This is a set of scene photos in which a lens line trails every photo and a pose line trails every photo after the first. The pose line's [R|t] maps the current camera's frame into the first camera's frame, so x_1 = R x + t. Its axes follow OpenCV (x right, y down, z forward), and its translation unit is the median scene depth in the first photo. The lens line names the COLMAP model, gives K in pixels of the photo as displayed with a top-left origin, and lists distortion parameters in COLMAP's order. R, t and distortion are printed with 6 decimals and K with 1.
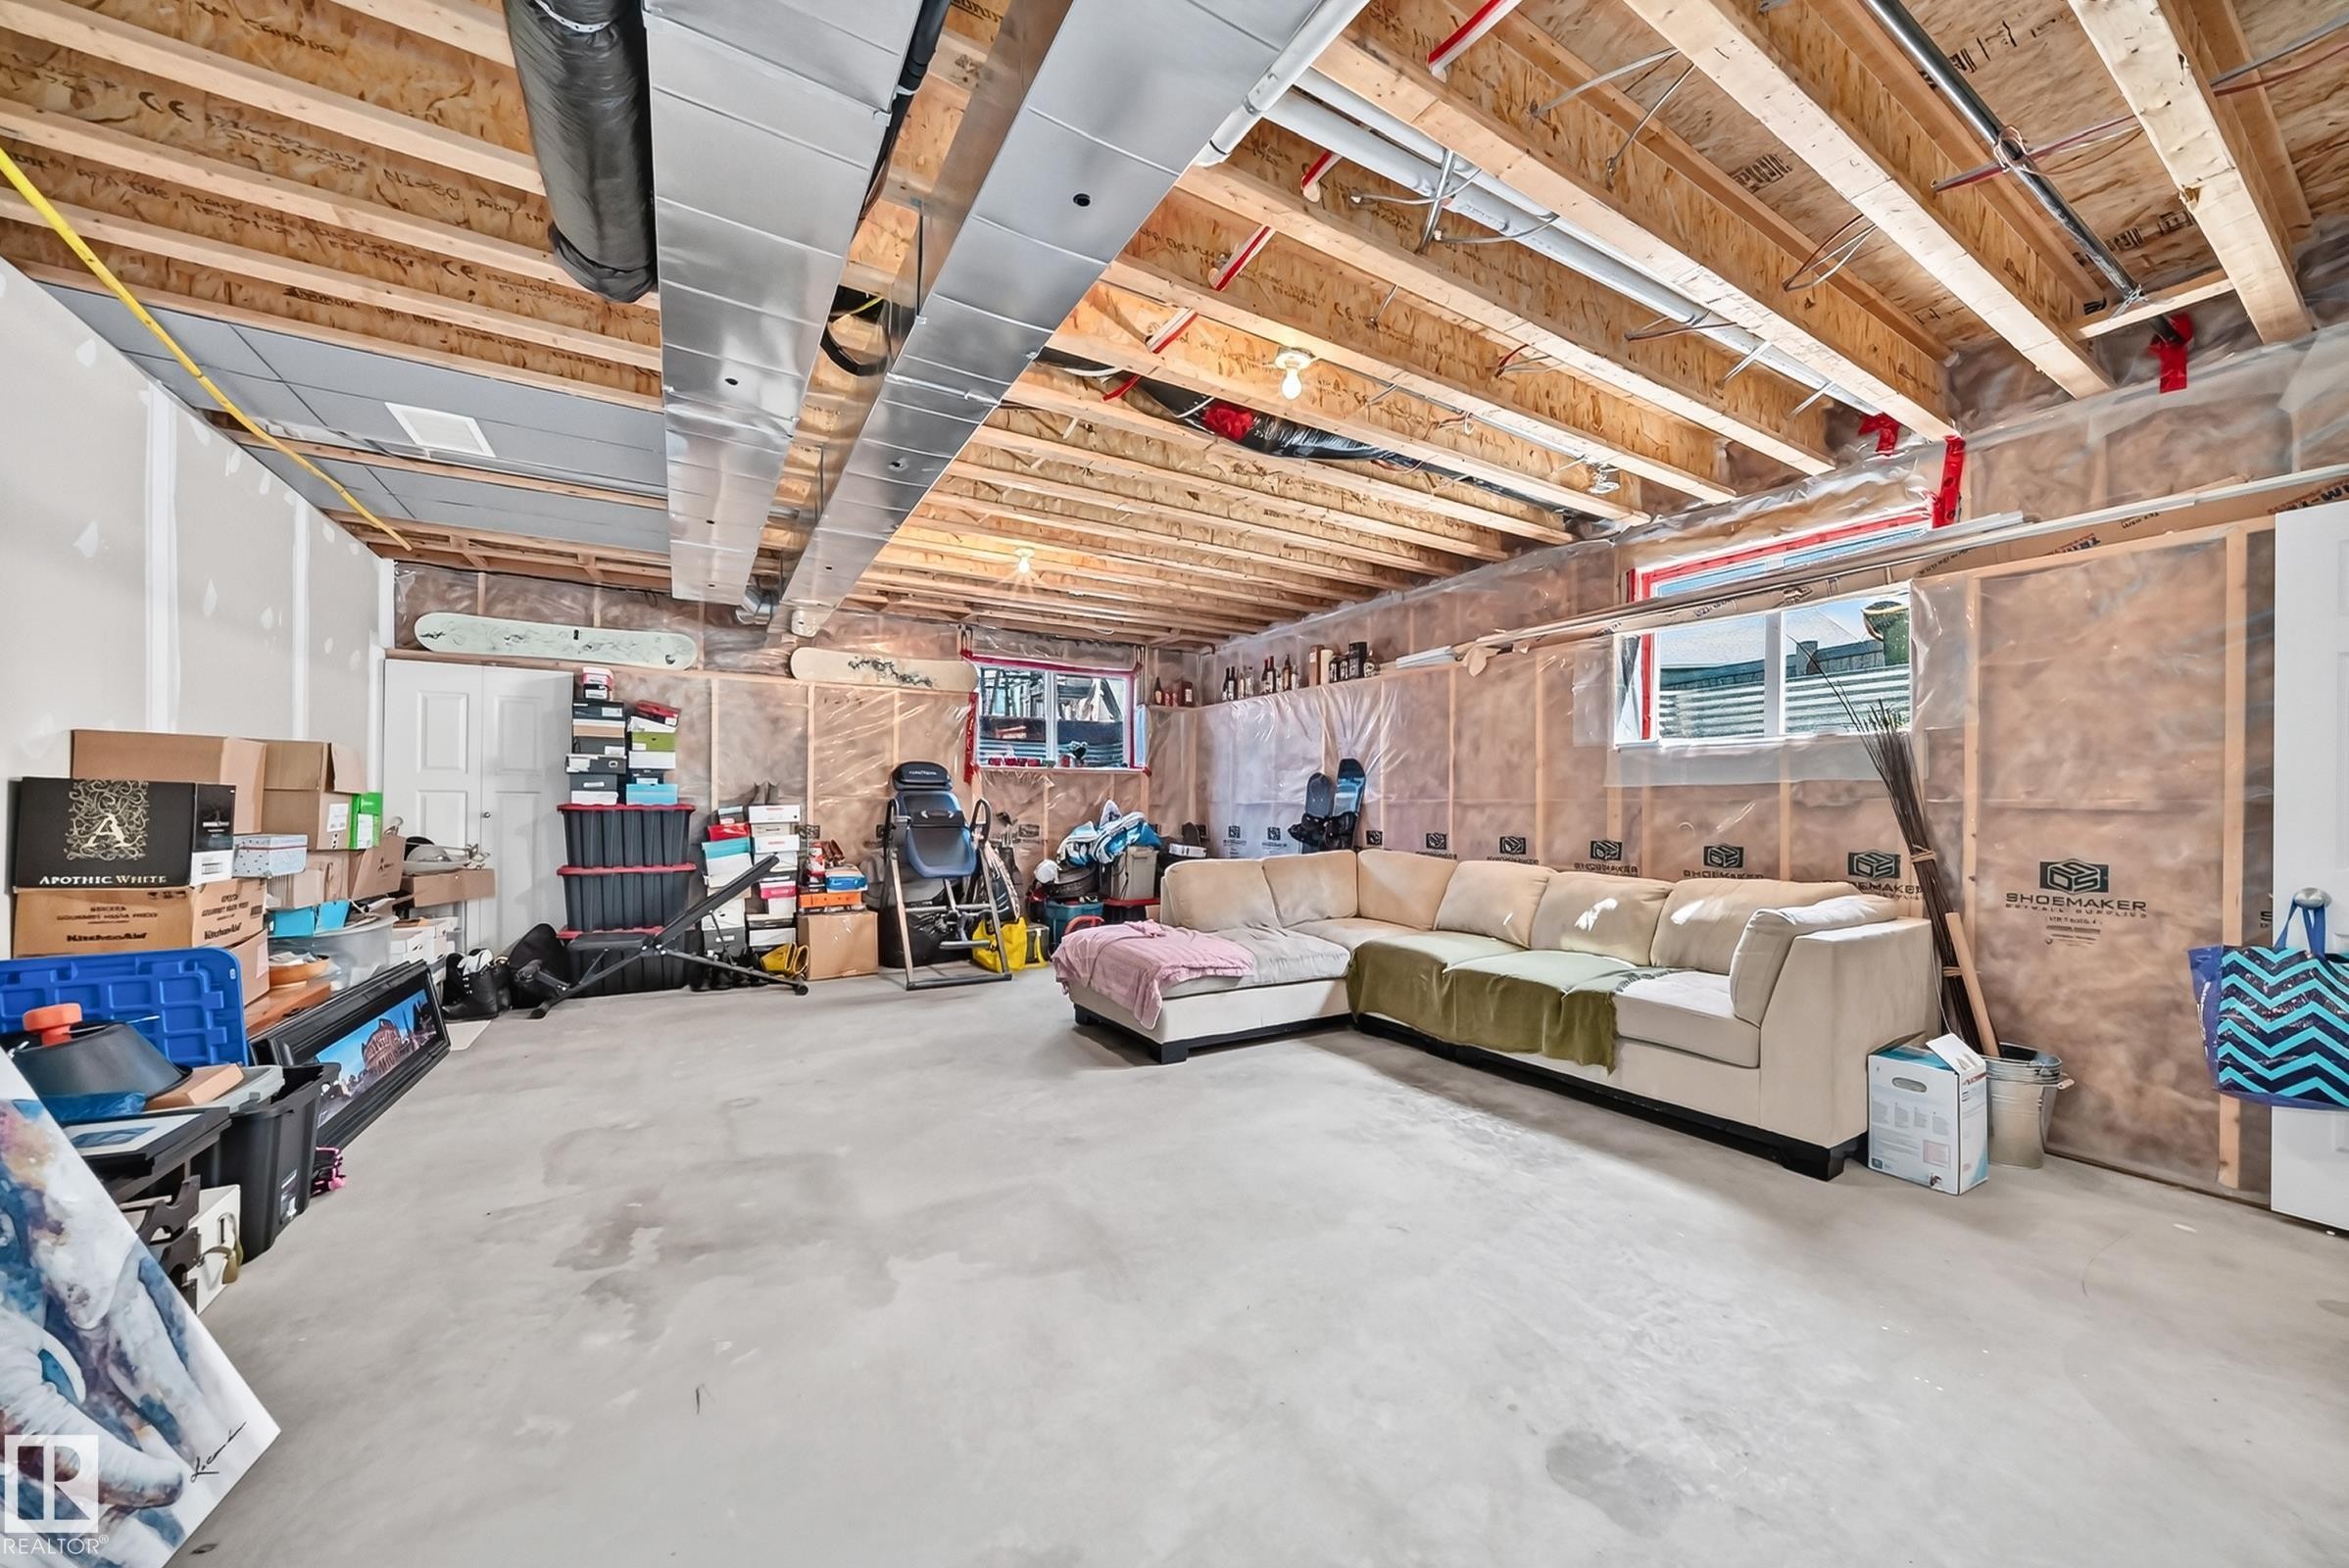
lens RADIAL K [[837.9, 0, 1187.7], [0, 837.9, 792.9], [0, 0, 1]] dist [-0.018267, 0.004639]
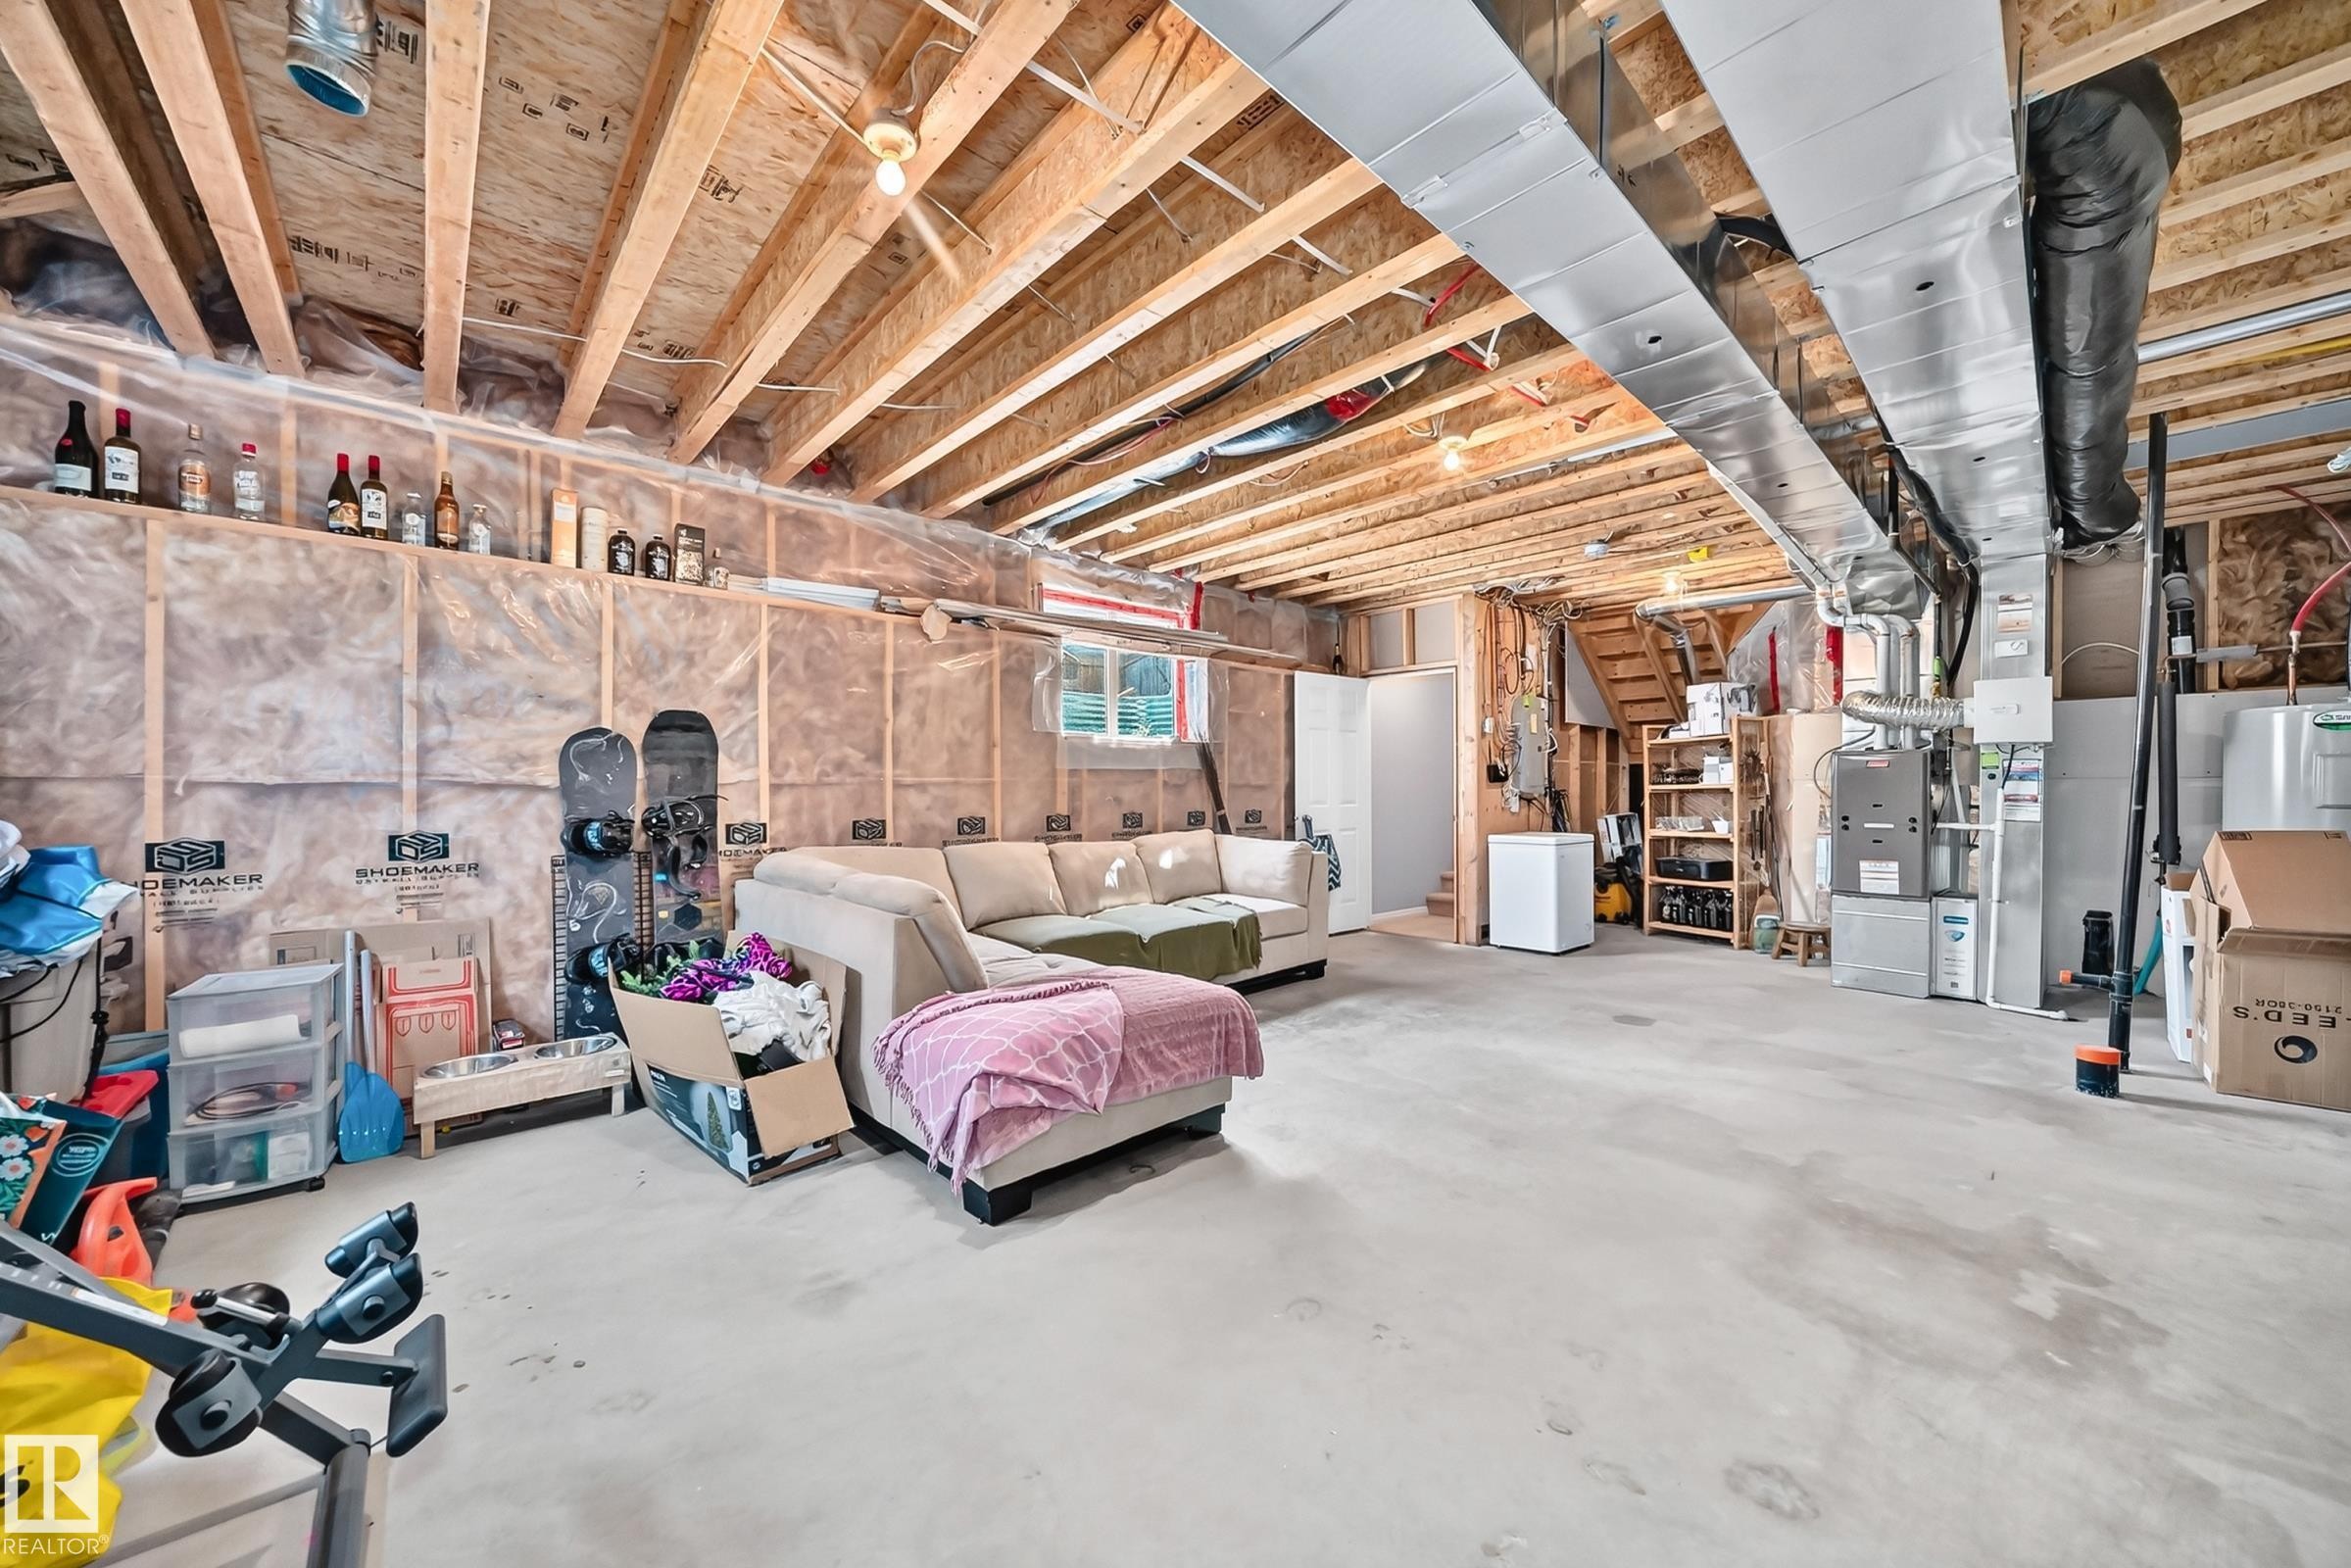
lens RADIAL K [[838.6, 0, 1182.1], [0, 838.6, 791.2], [0, 0, 1]] dist [-0.018267, 0.004639]
pose [[-0.197613, -0.014540, 0.980172, -0.750259], [-0.015537, 0.999811, 0.011699, 0.009383], [-0.980157, -0.012917, -0.197801, 1.171883]]
